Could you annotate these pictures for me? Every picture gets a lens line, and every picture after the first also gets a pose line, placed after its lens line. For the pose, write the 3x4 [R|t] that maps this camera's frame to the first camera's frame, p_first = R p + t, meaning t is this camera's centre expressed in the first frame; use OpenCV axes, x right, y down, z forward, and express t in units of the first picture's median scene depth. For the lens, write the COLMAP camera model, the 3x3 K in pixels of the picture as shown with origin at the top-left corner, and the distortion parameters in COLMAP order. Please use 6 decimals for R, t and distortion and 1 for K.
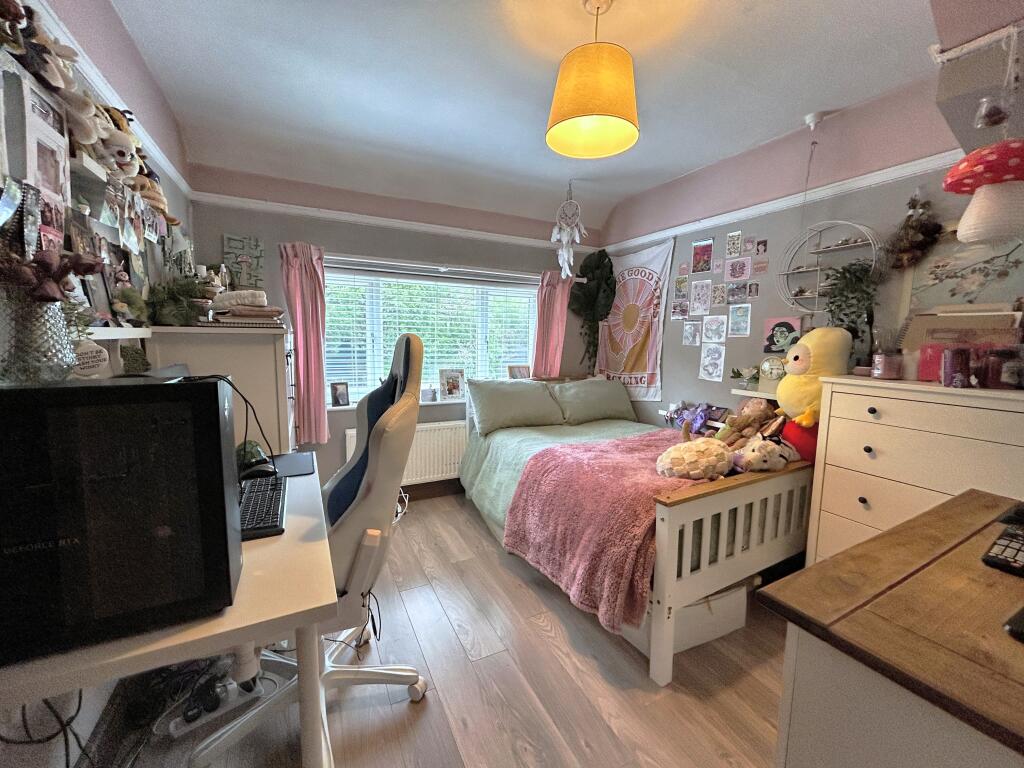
lens RADIAL K [[413.3, 0, 506.8], [0, 413.3, 380.6], [0, 0, 1]] dist [-0.003614, 0.001720]
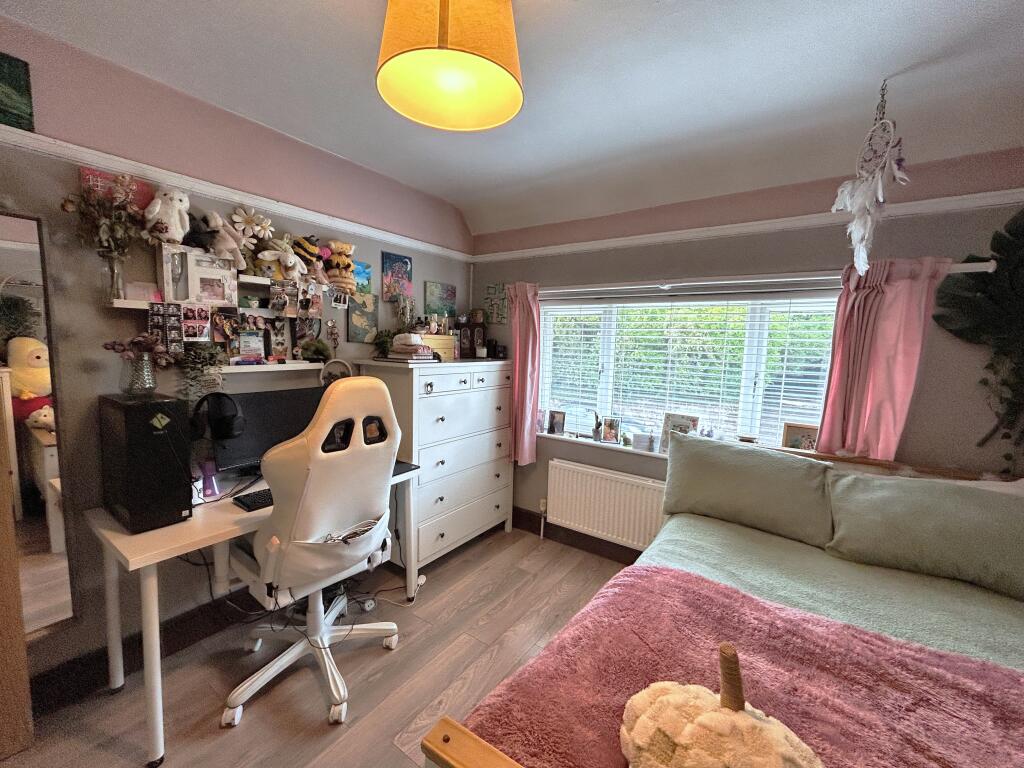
lens RADIAL K [[413.3, 0, 507.9], [0, 413.3, 382.1], [0, 0, 1]] dist [-0.003614, 0.001720]
pose [[0.461854, 0.081680, -0.883187, 0.396558], [-0.115807, 0.992780, 0.031256, -0.076745], [0.879363, 0.087844, 0.467978, 0.369758]]
